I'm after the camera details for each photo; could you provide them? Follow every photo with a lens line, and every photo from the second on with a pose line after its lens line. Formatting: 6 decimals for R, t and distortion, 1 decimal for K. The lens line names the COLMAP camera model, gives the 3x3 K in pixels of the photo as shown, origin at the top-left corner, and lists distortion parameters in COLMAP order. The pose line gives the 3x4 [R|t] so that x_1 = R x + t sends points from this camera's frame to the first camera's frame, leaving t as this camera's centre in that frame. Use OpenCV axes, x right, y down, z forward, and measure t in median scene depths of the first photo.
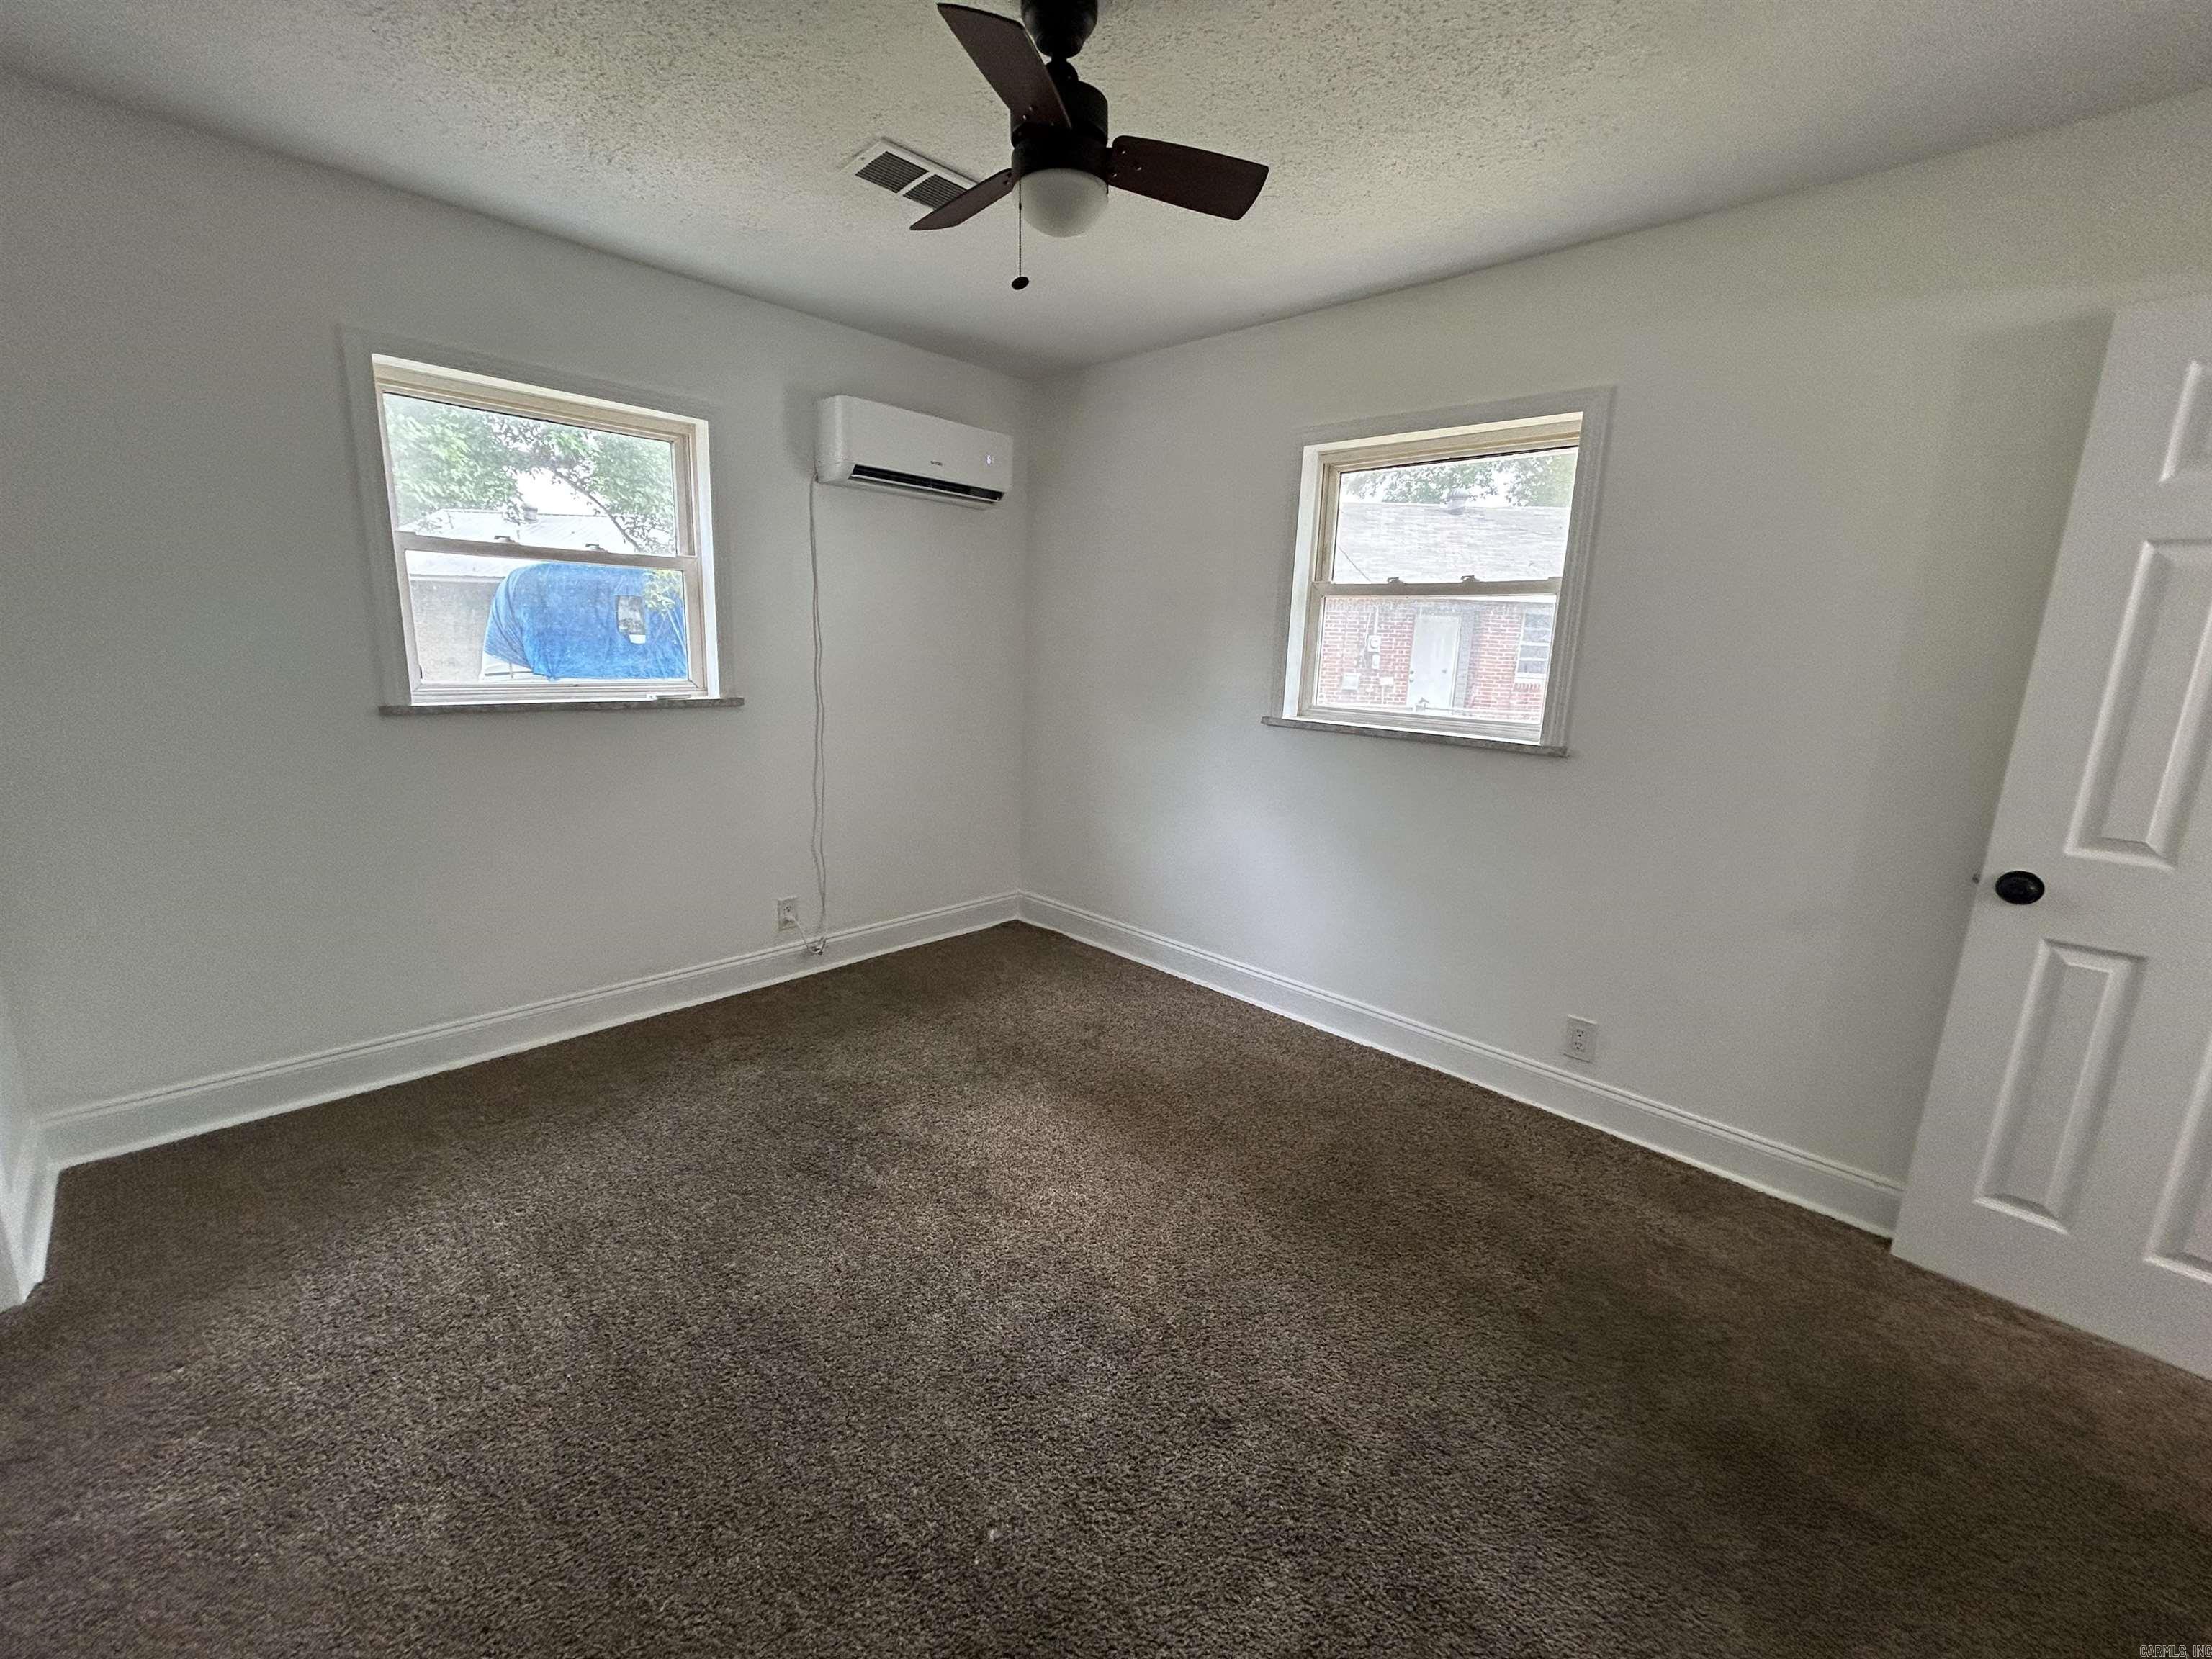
lens RADIAL K [[882.1, 0, 1100.0], [0, 882.1, 821.4], [0, 0, 1]] dist [-0.003710, 0.001374]
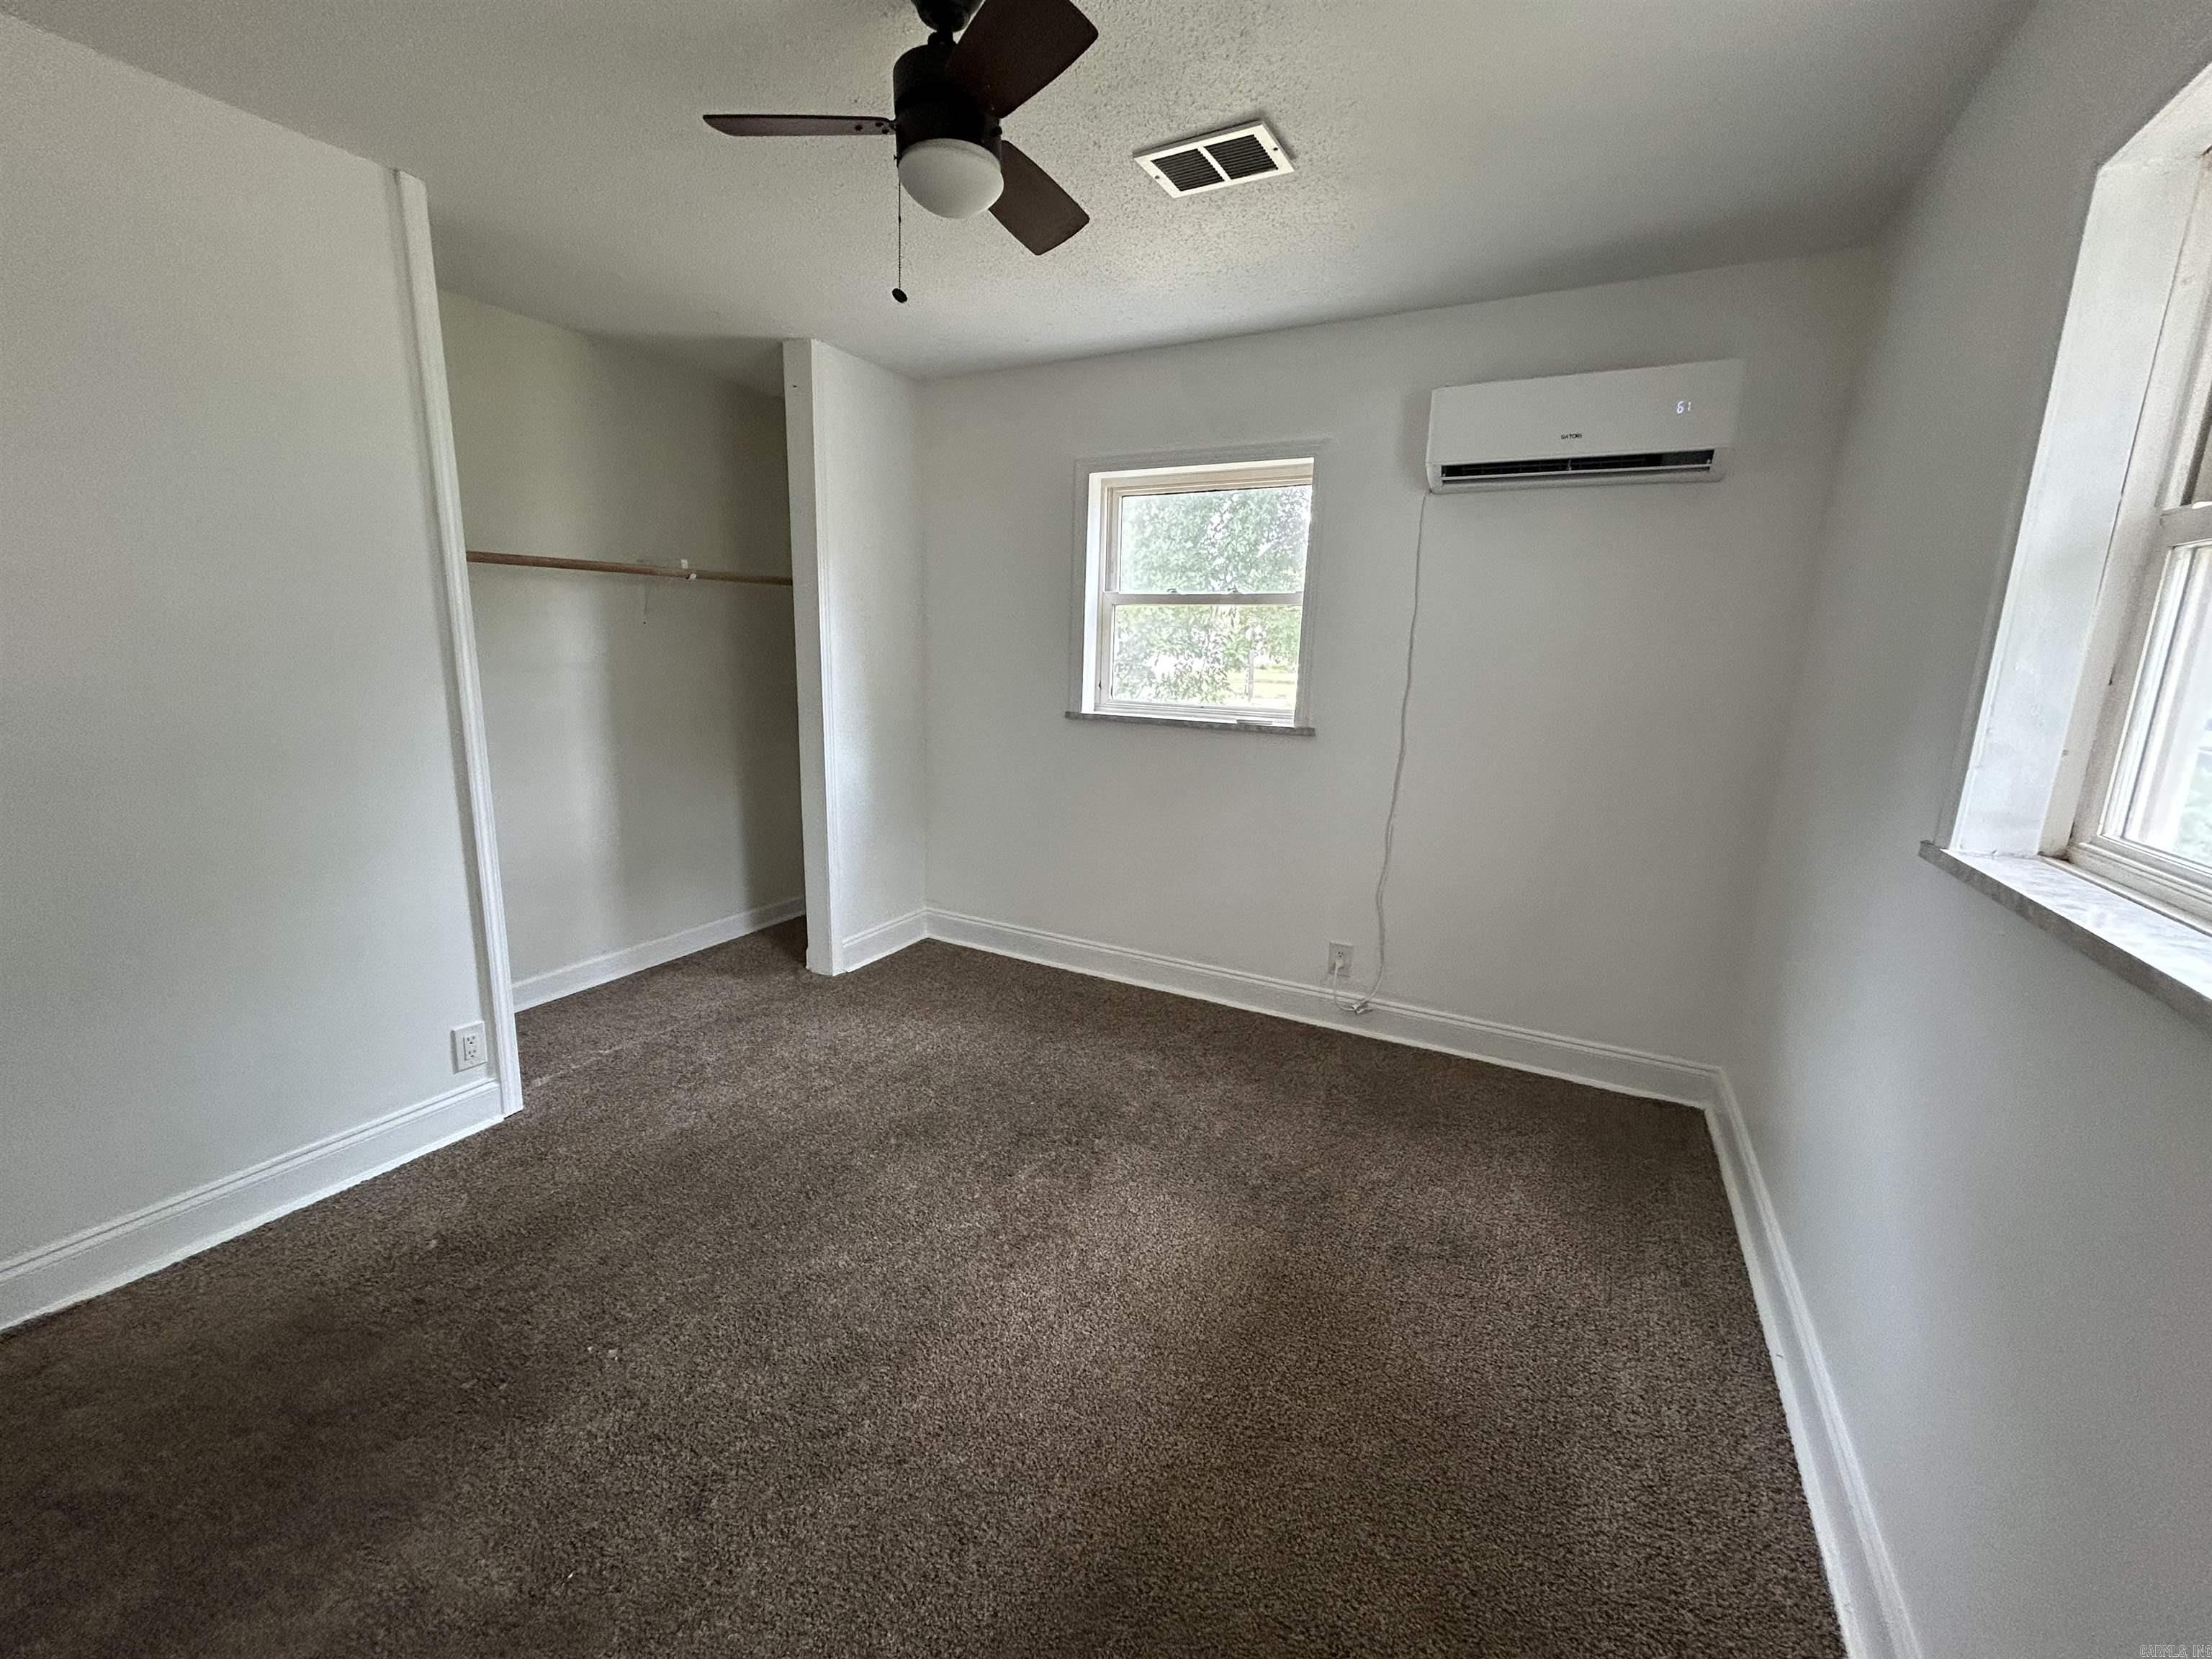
lens RADIAL K [[882.1, 0, 1097.9], [0, 882.1, 828.3], [0, 0, 1]] dist [-0.003710, 0.001374]
pose [[0.277067, 0.167031, -0.946221, 0.506271], [-0.212628, 0.971018, 0.109148, -0.090998], [0.937029, 0.170952, 0.304552, 0.506463]]
